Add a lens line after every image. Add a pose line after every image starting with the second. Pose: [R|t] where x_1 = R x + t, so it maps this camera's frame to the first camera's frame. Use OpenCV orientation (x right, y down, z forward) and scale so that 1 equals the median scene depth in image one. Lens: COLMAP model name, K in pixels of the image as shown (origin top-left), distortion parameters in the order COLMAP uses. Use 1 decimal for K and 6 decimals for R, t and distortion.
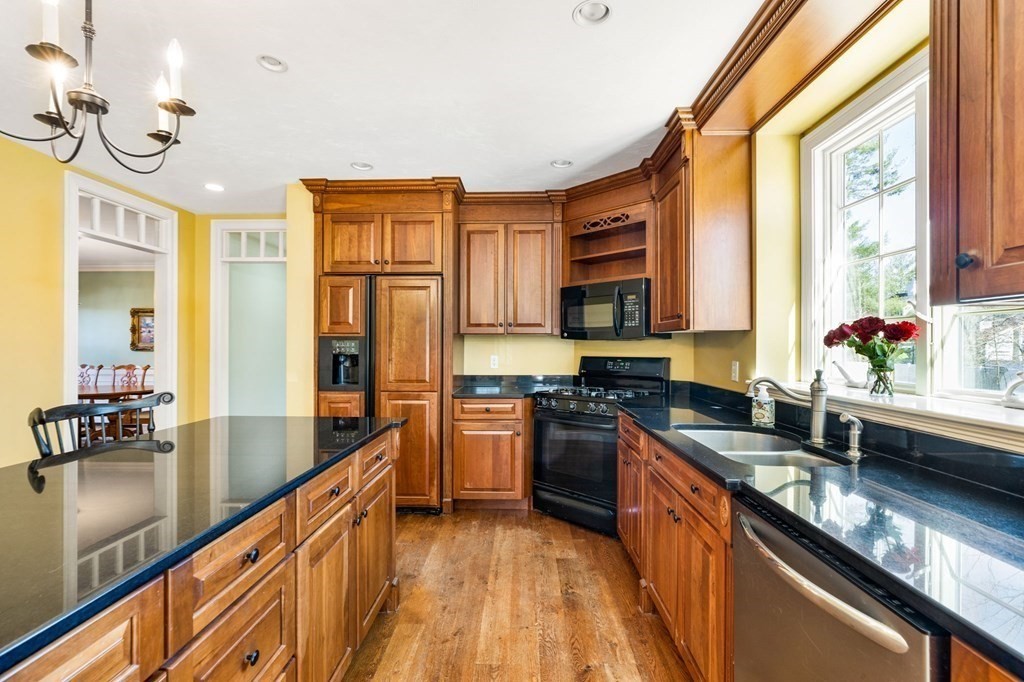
lens RADIAL K [[462.1, 0, 509.1], [0, 462.1, 345.7], [0, 0, 1]] dist [-0.009579, 0.003068]
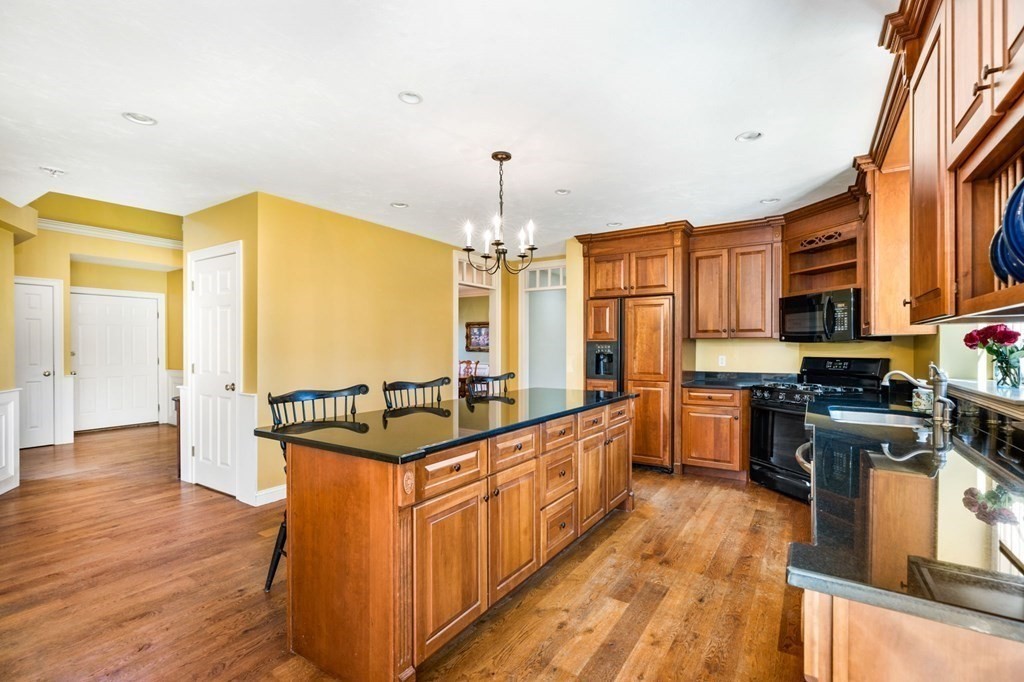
lens RADIAL K [[462.1, 0, 515.1], [0, 462.1, 349.5], [0, 0, 1]] dist [-0.009579, 0.003068]
pose [[0.856381, 0.000370, -0.516344, 0.153094], [0.001616, 0.999993, 0.003396, -0.000085], [0.516341, -0.003743, 0.856375, -0.381048]]
